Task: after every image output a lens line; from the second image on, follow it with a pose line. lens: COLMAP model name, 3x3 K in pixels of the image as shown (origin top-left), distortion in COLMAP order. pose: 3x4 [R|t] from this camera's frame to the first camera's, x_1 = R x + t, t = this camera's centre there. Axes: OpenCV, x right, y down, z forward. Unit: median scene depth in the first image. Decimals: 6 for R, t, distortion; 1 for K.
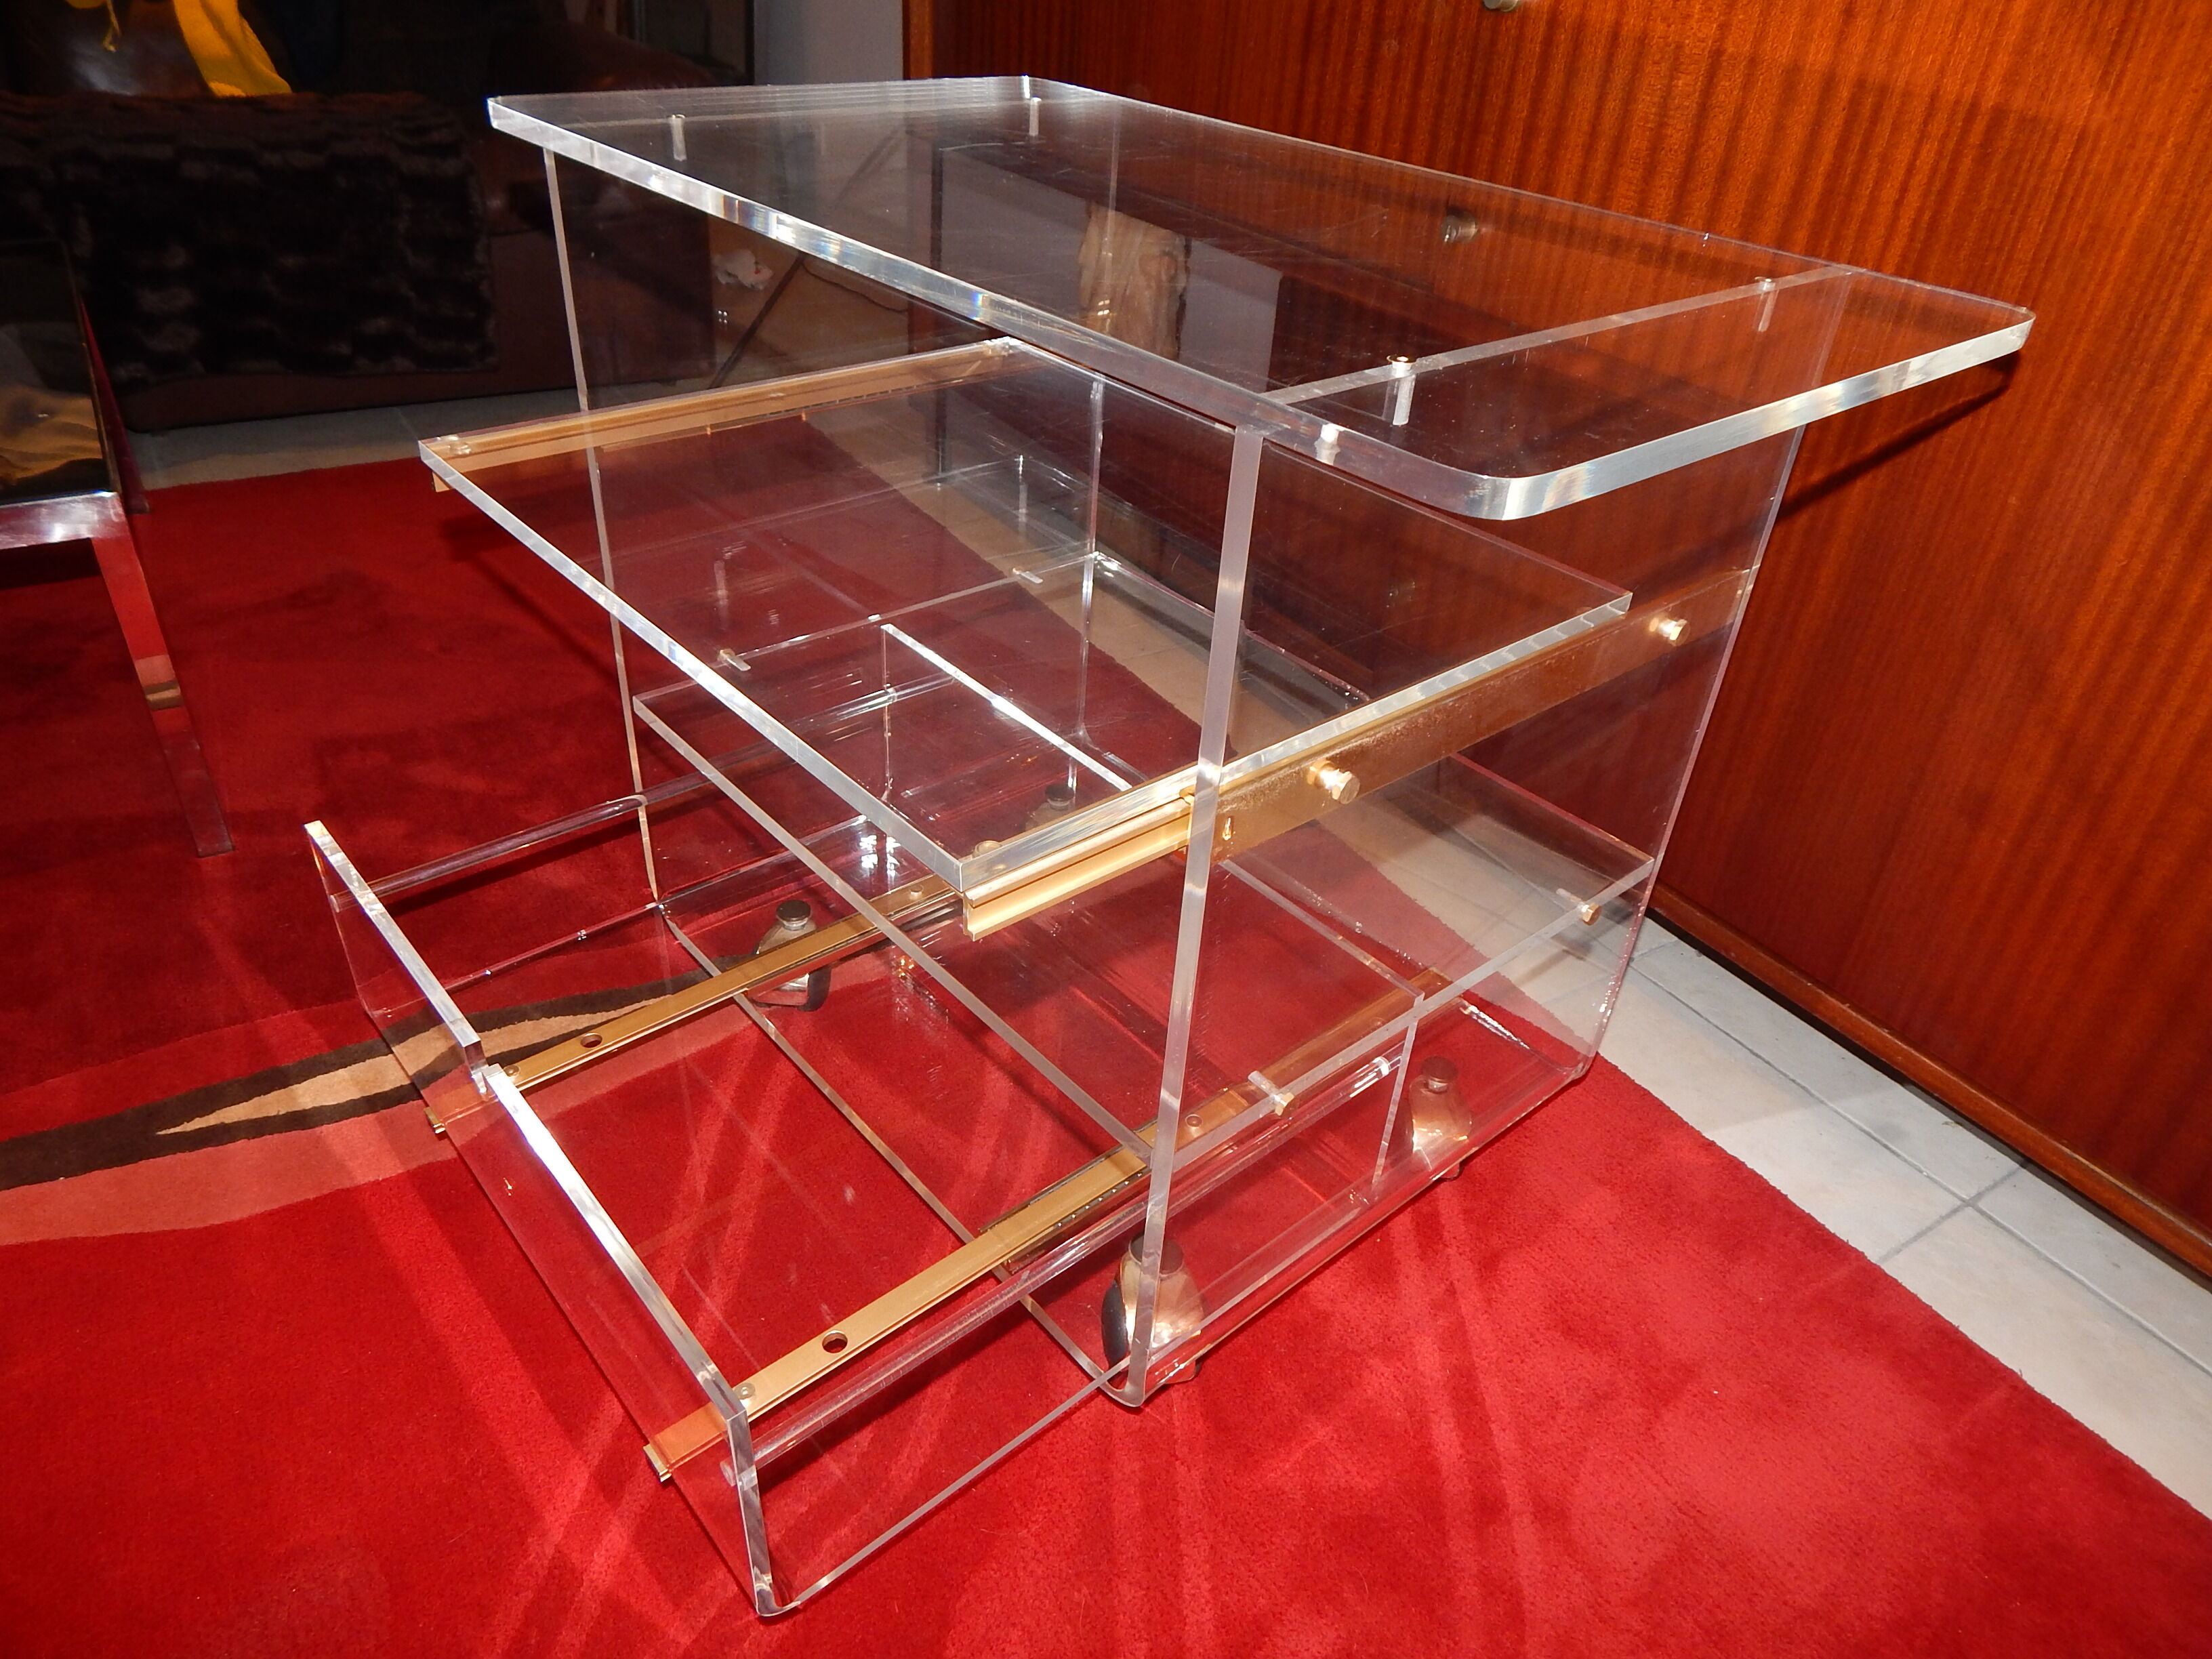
lens RADIAL K [[1435.2, 0, 1112.5], [0, 1435.2, 816.4], [0, 0, 1]] dist [-0.002182, -0.001588]
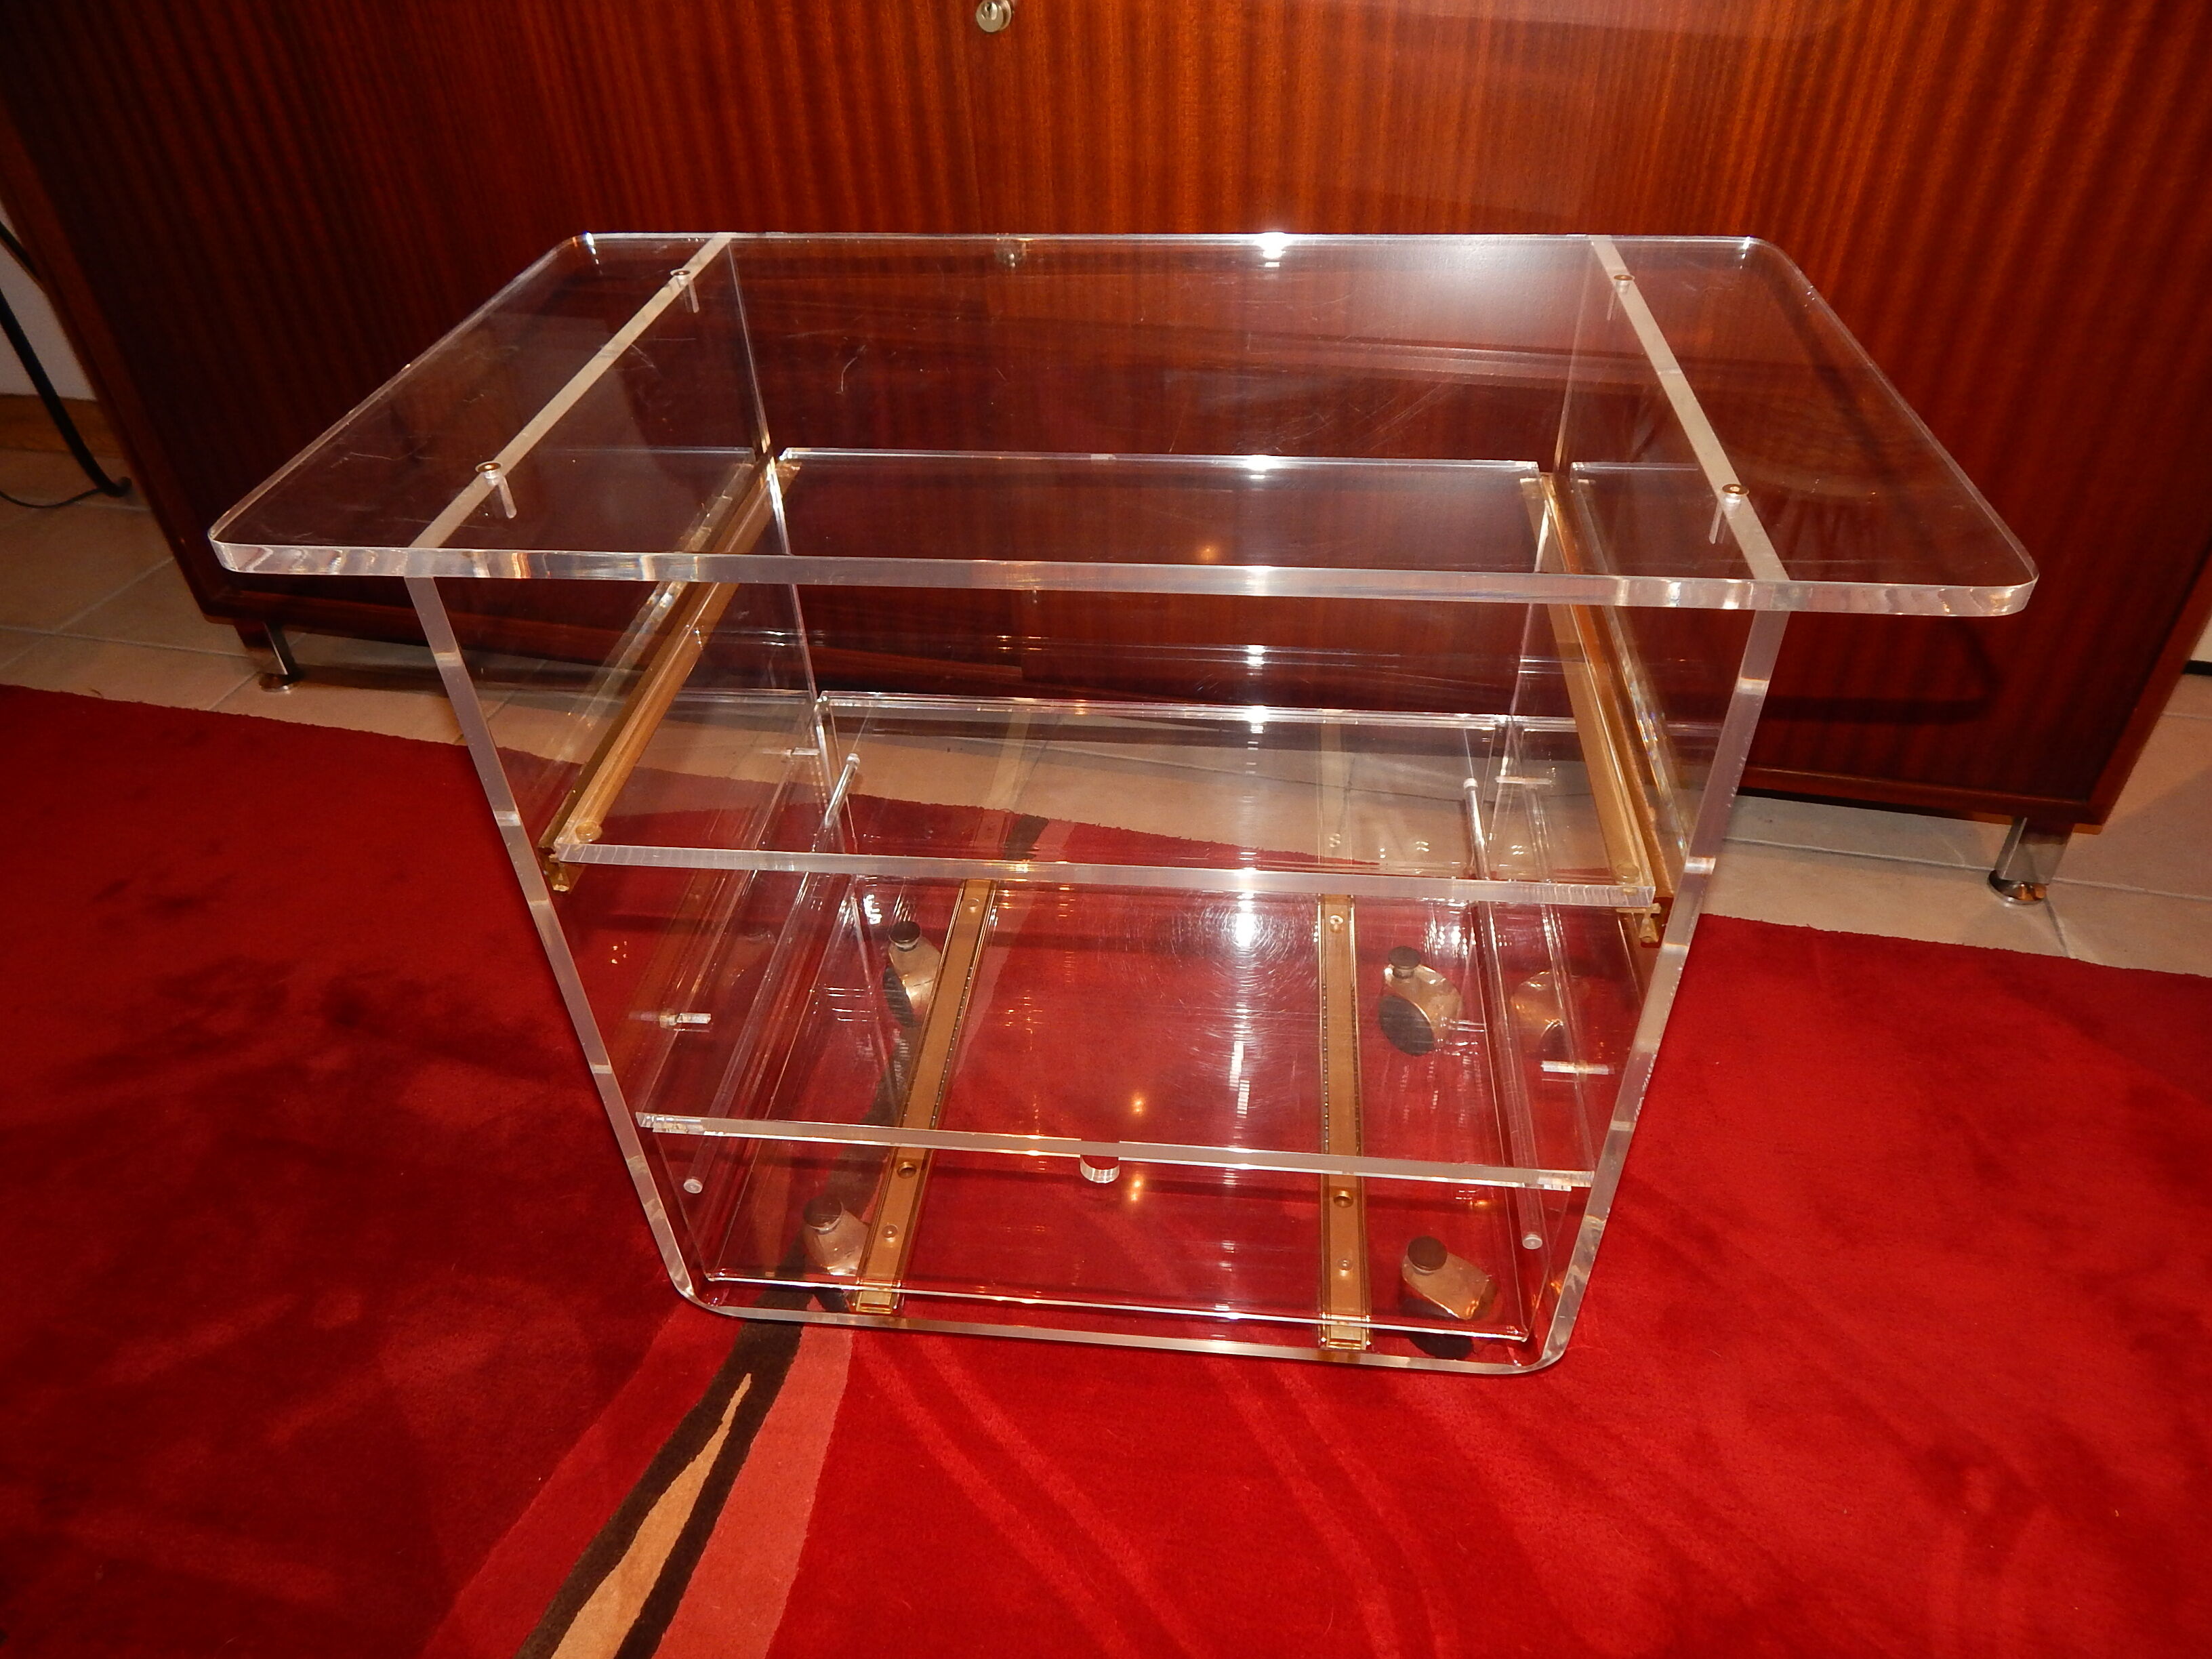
lens RADIAL K [[1448.7, 0, 1105.3], [0, 1448.7, 826.2], [0, 0, 1]] dist [-0.003074, 0.000079]
pose [[0.728696, -0.500016, 0.467959, -0.467011], [0.445214, 0.865094, 0.231077, -0.318956], [-0.520371, 0.039957, 0.853005, 0.145636]]
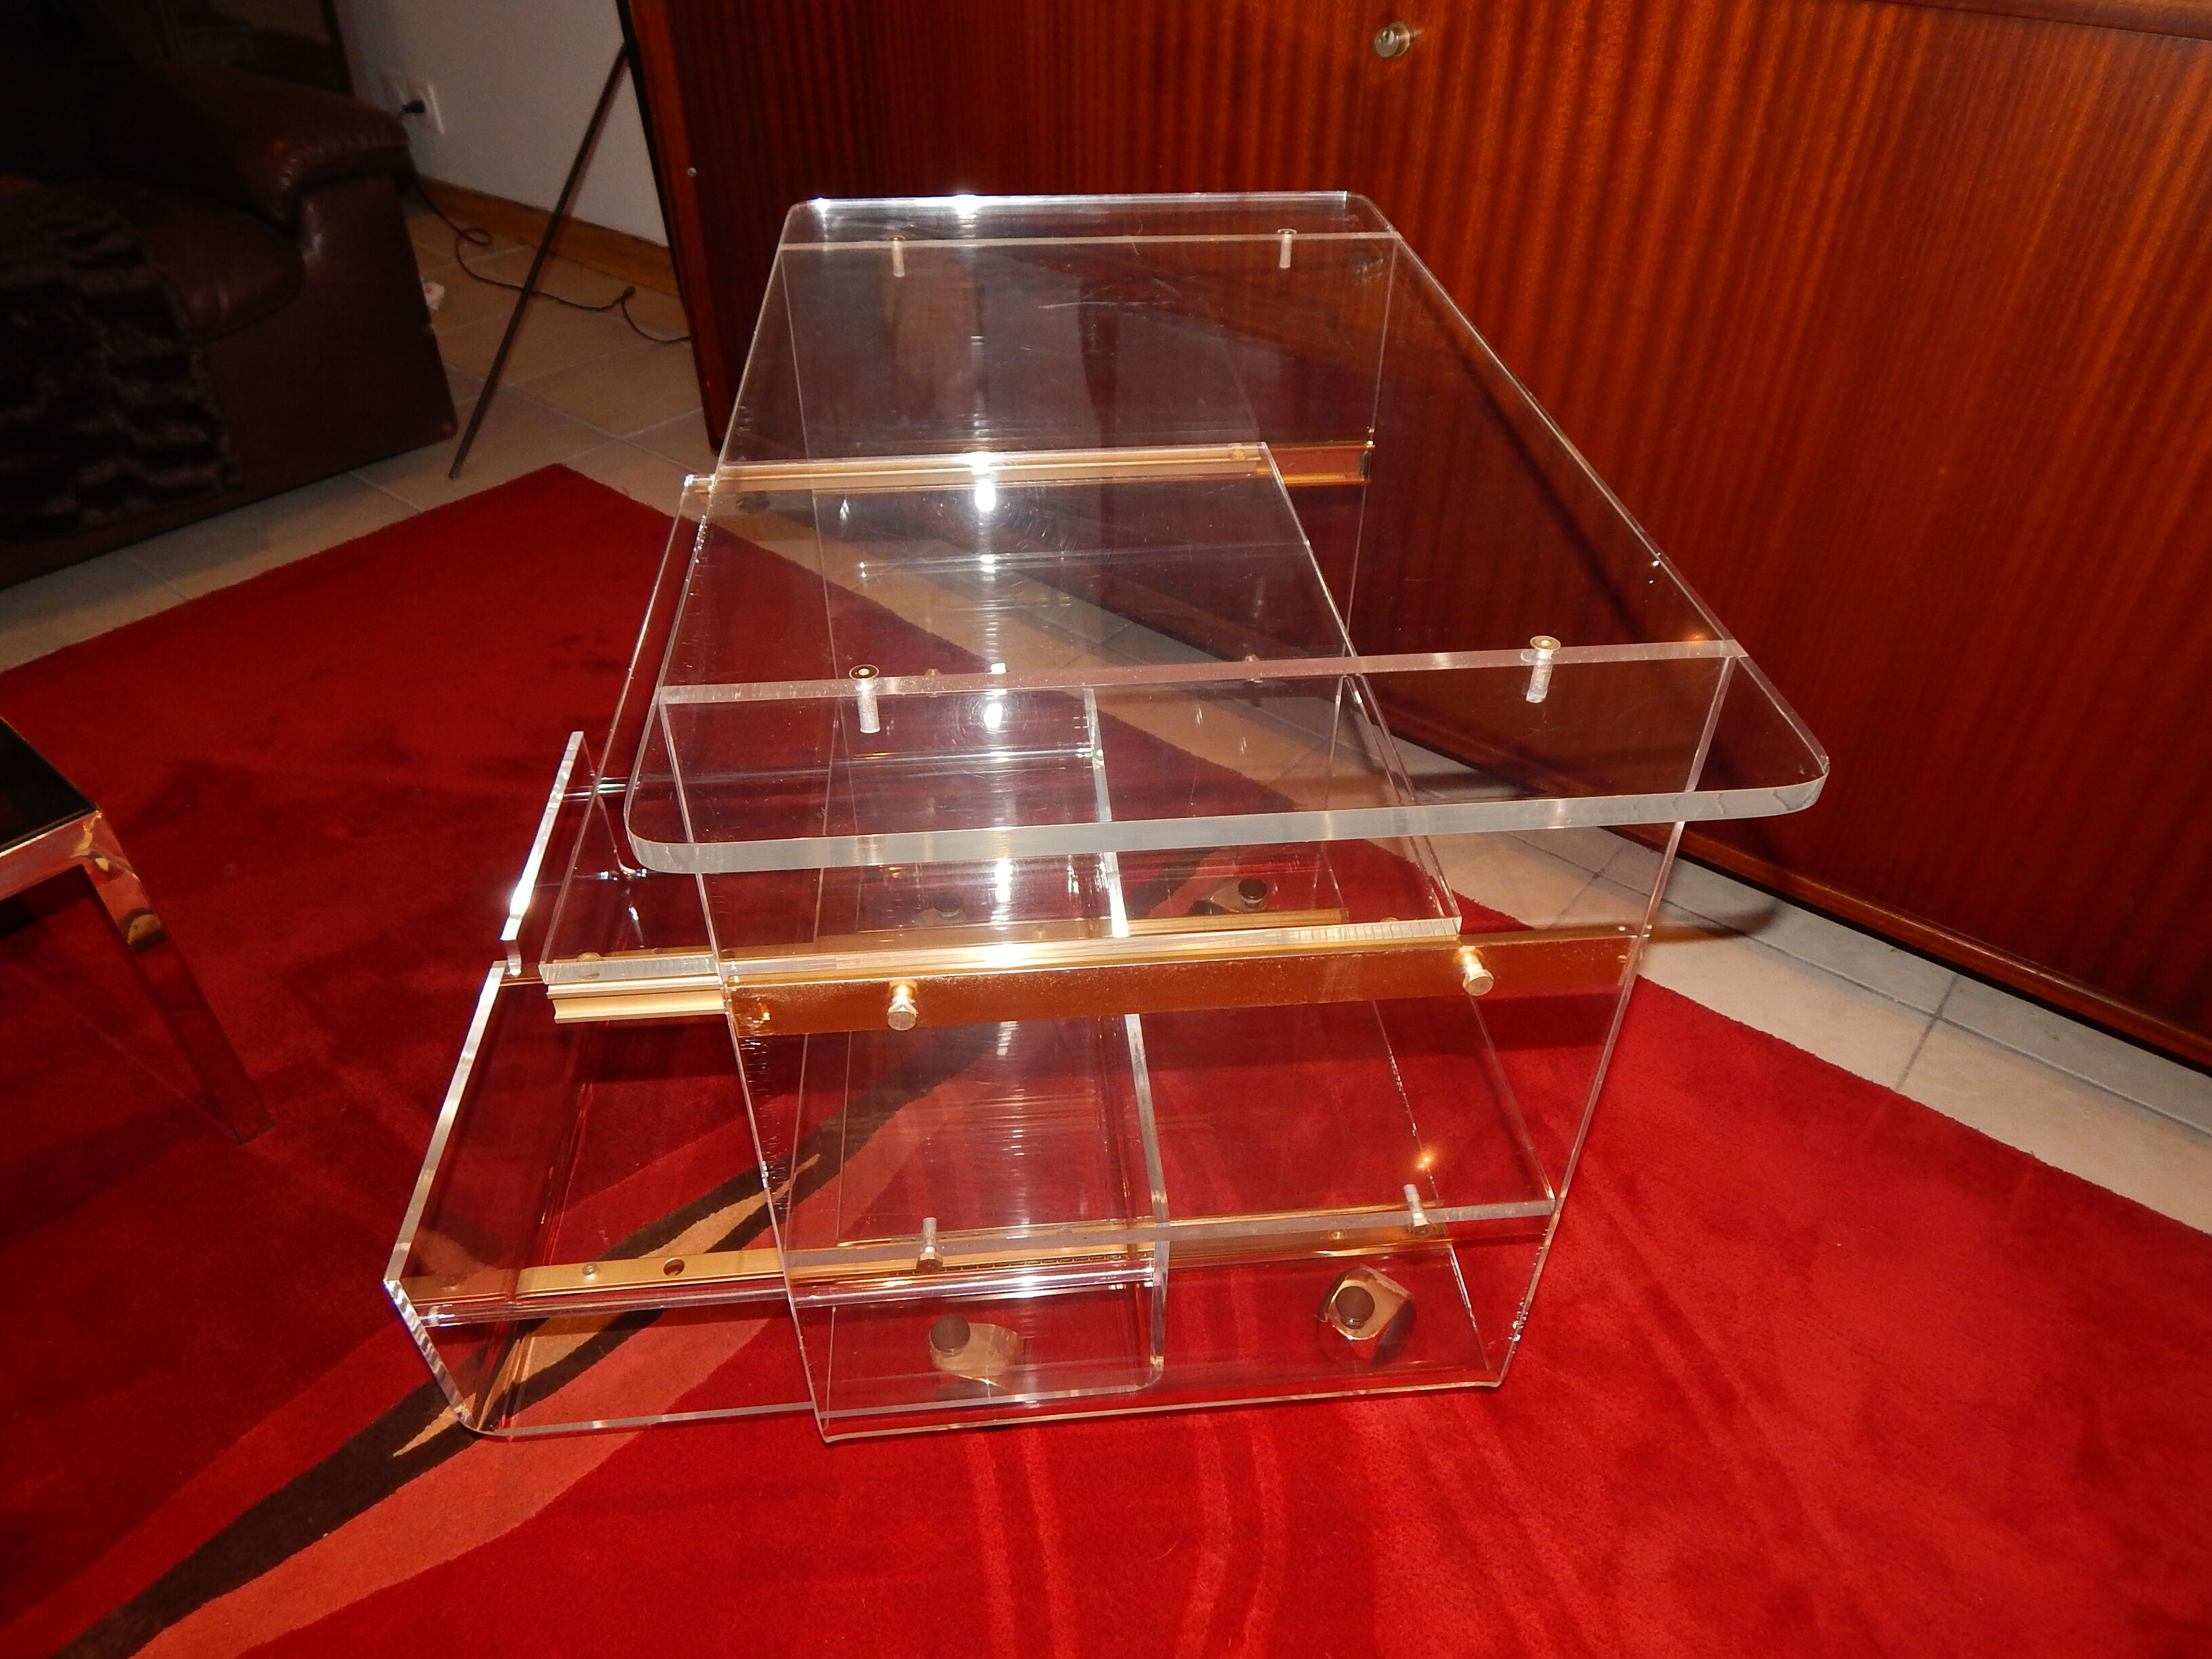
lens RADIAL K [[1433.6, 0, 1107.0], [0, 1433.6, 819.5], [0, 0, 1]] dist [-0.003878, -0.004042]
pose [[0.951968, -0.238564, 0.191947, -0.297053], [0.219397, 0.968728, 0.115893, -0.209685], [-0.213592, -0.068214, 0.974538, -0.022249]]
